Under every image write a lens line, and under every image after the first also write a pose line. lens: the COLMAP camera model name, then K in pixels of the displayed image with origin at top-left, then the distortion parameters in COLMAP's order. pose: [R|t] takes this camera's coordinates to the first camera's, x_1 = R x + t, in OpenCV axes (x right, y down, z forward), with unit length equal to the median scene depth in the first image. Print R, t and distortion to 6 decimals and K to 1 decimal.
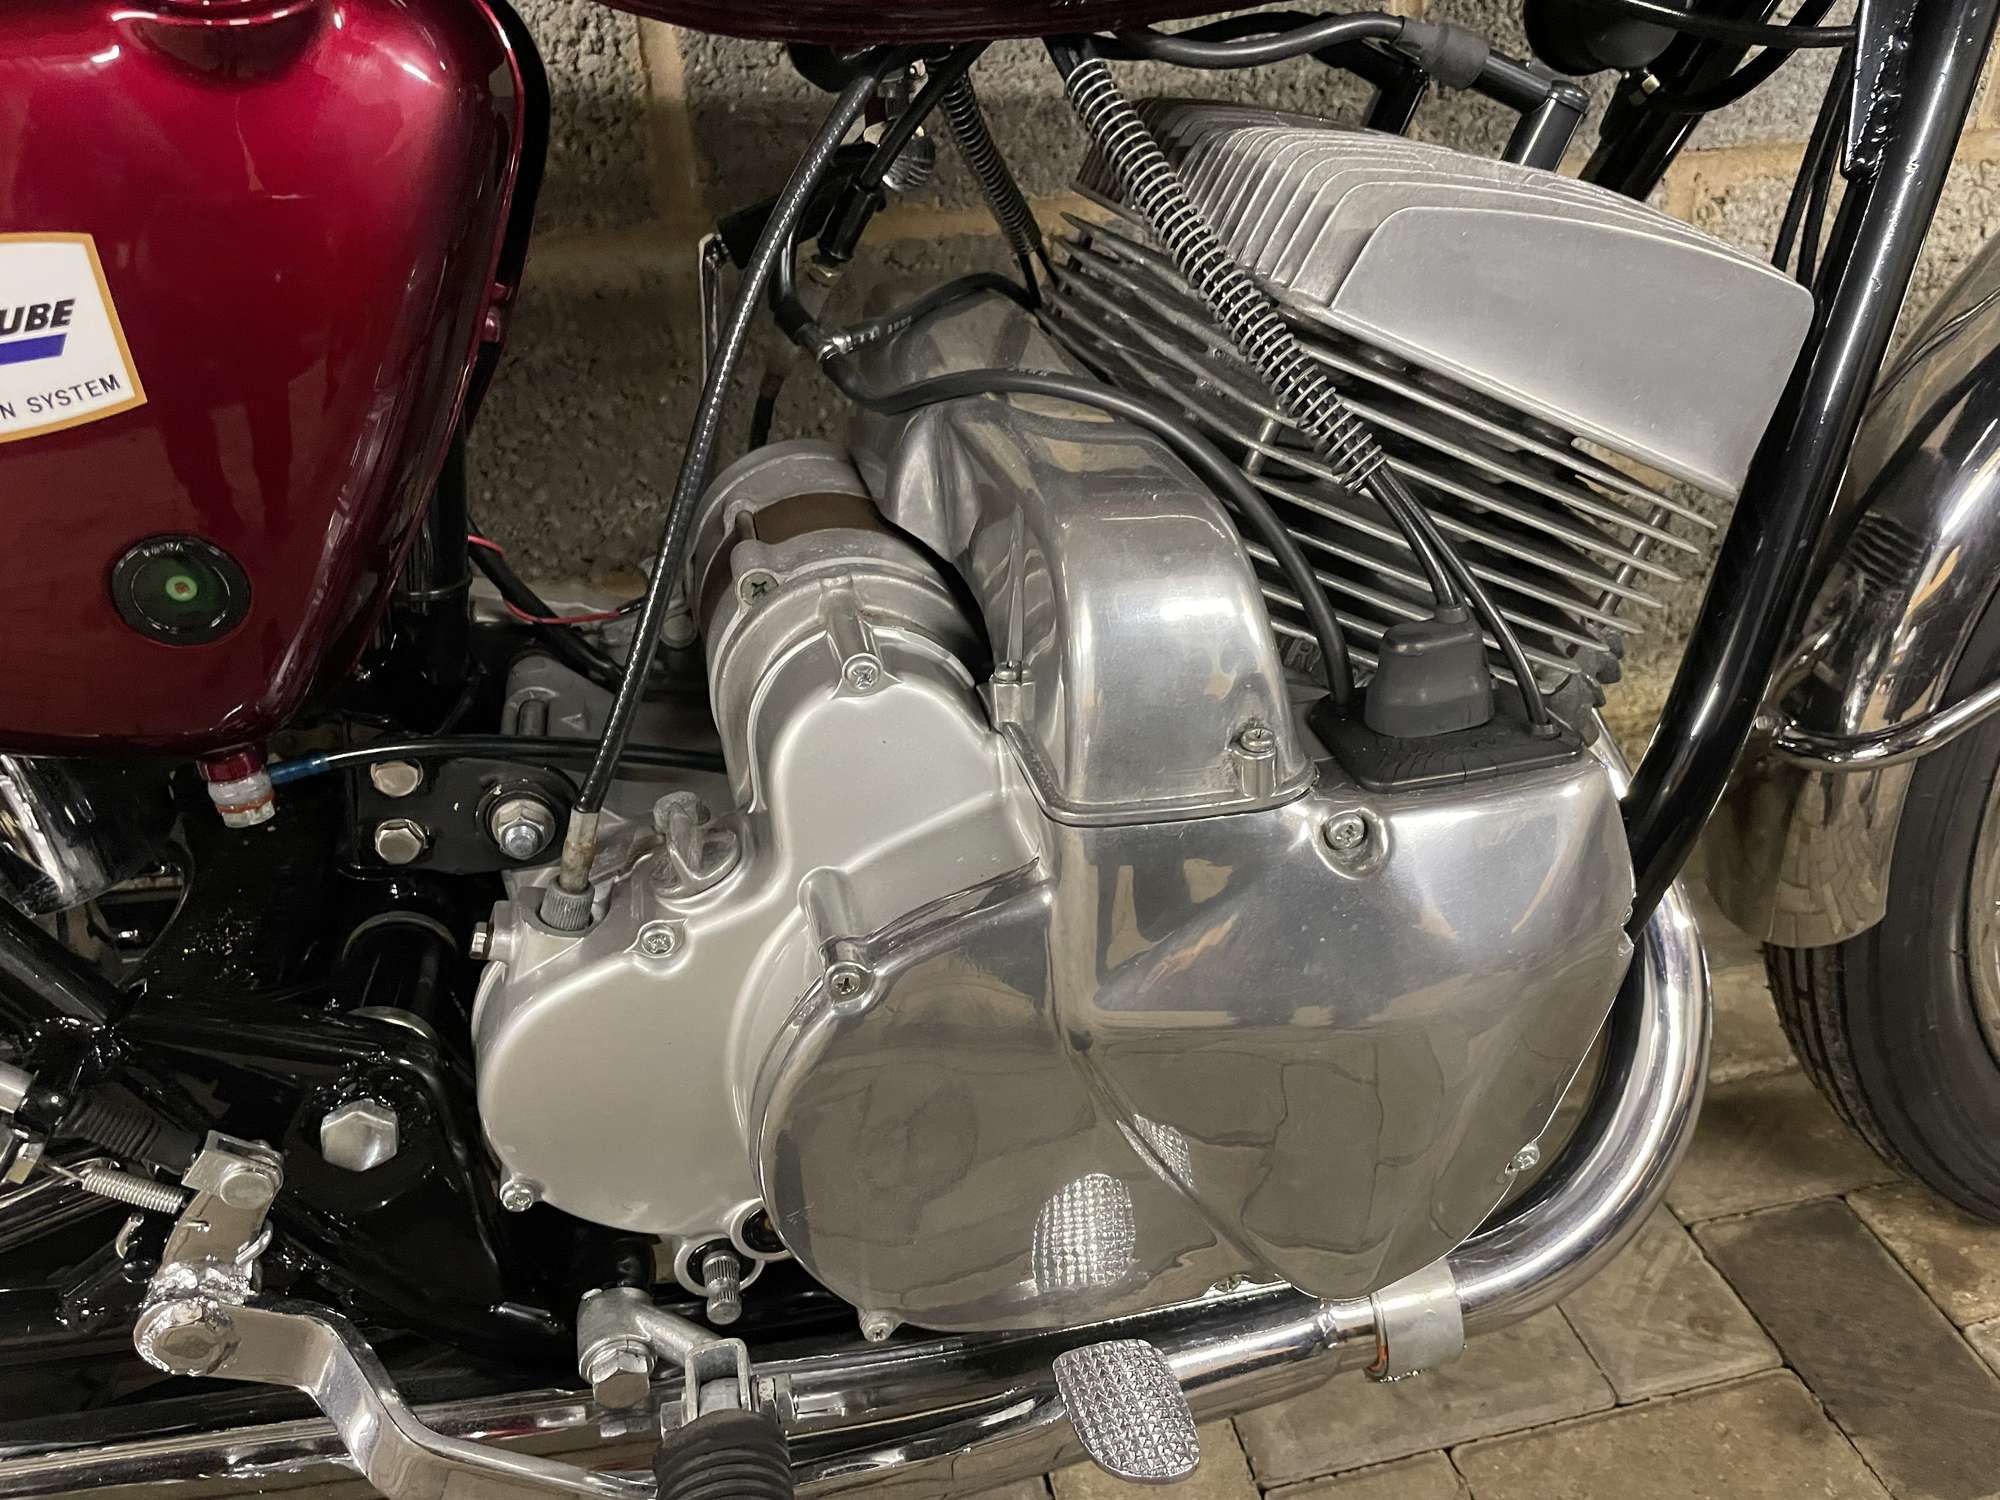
lens RADIAL K [[1518.0, 0, 1010.8], [0, 1518.0, 758.9], [0, 0, 1]] dist [0.073318, -0.106950]
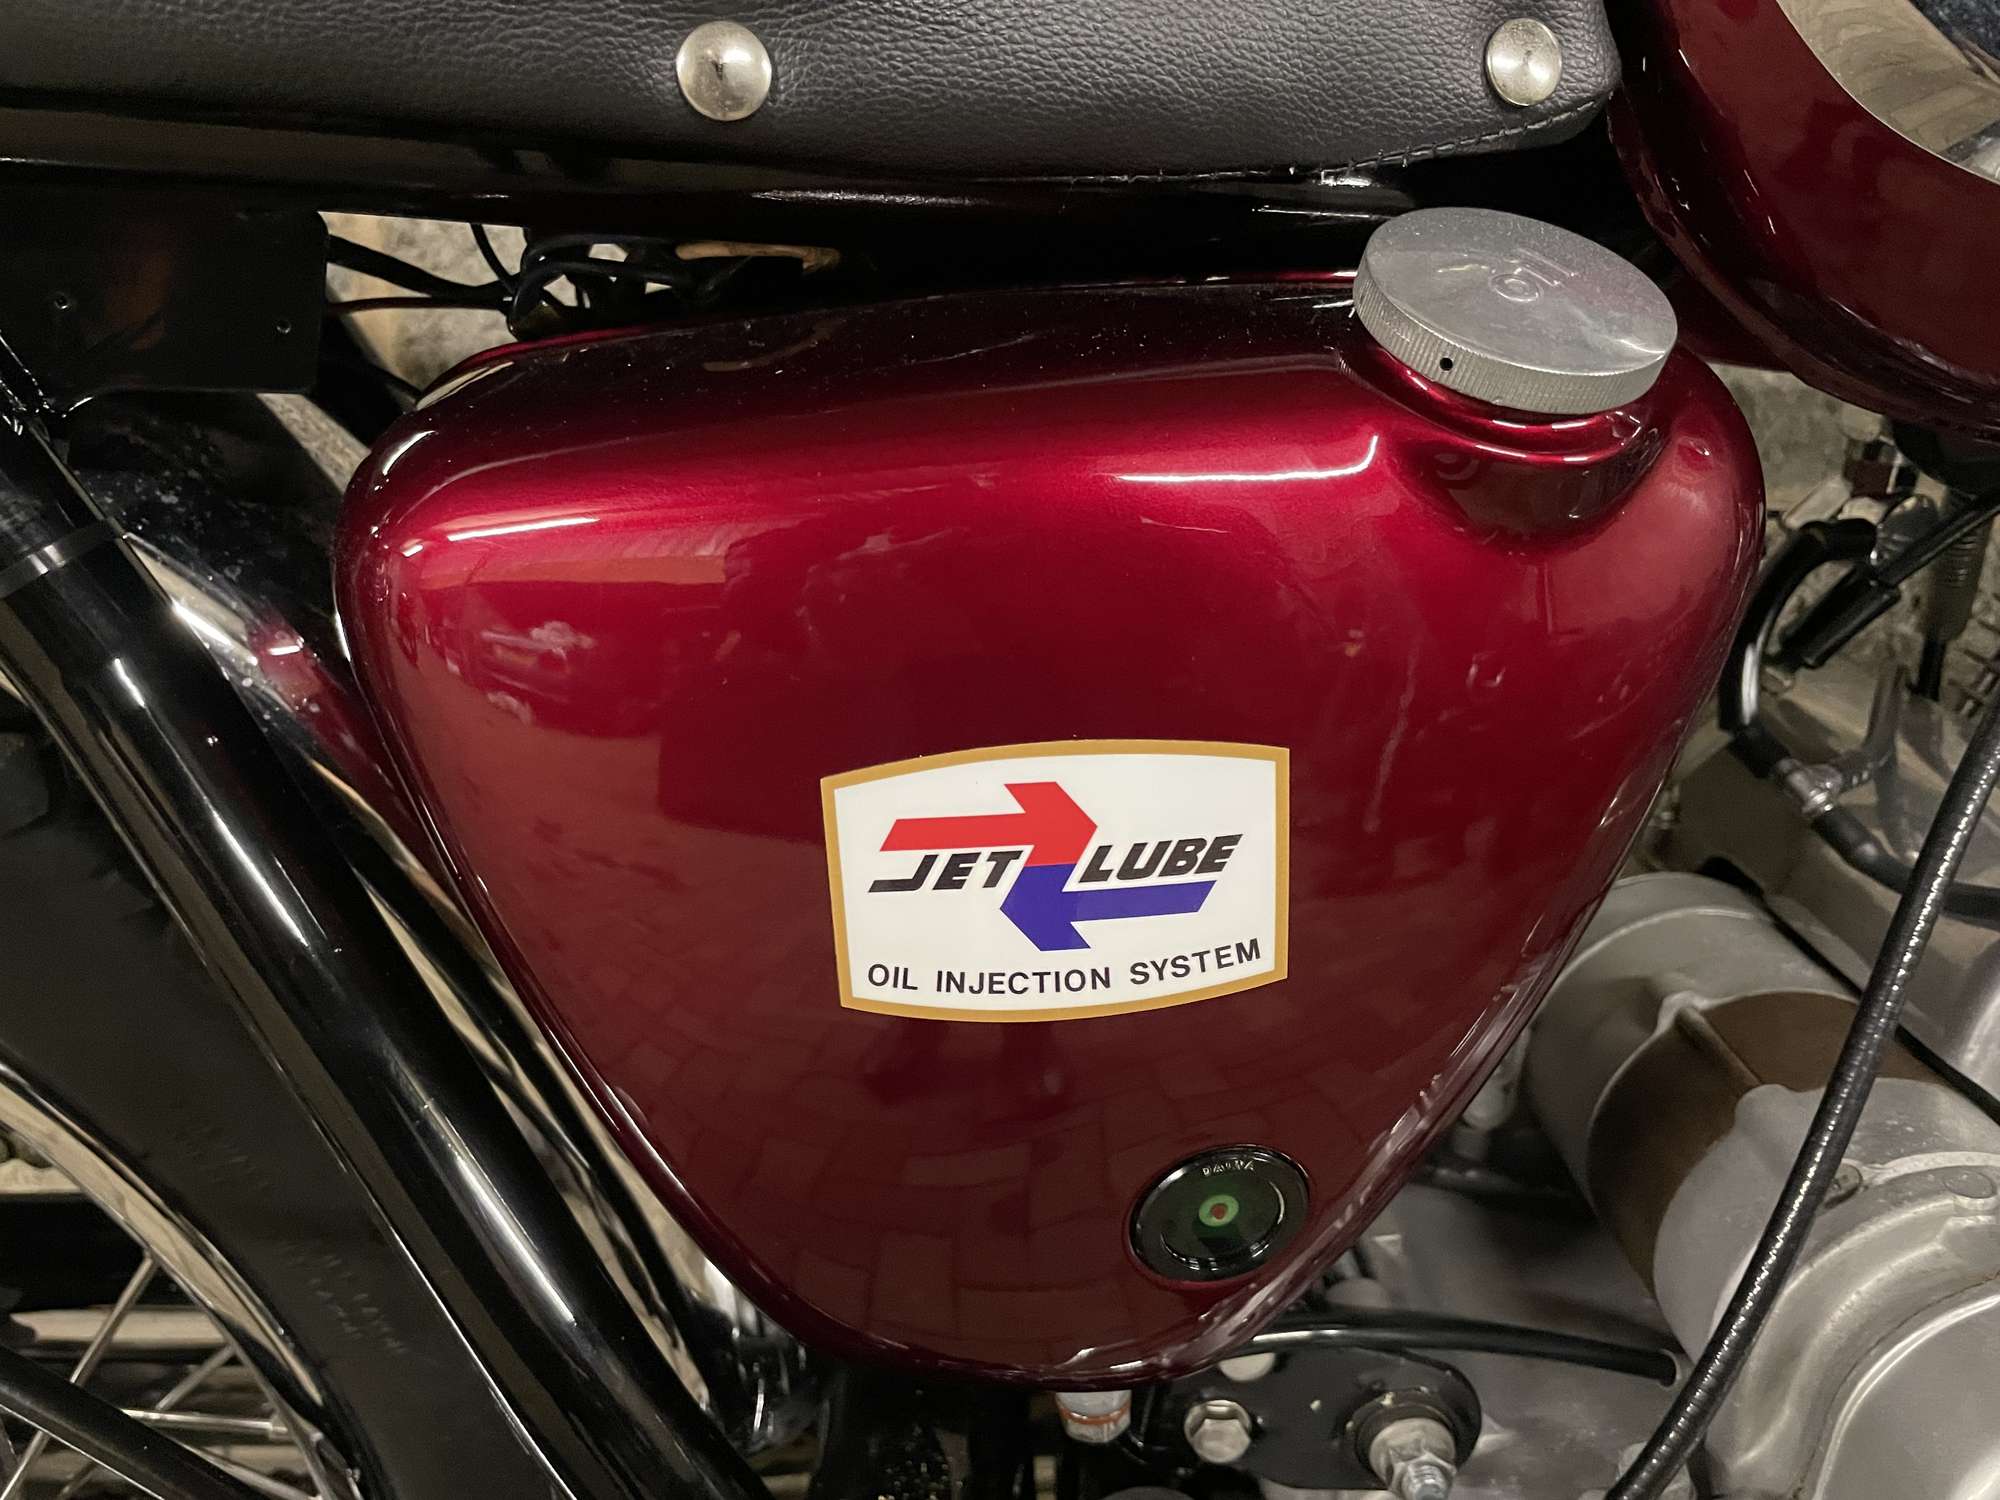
lens RADIAL K [[1518.0, 0, 997.1], [0, 1518.0, 739.3], [0, 0, 1]] dist [0.073318, -0.106950]
pose [[0.980622, 0.107486, -0.163788, -0.598427], [-0.126689, 0.985635, -0.111684, -0.248945], [0.149431, 0.130270, 0.980153, 0.326478]]
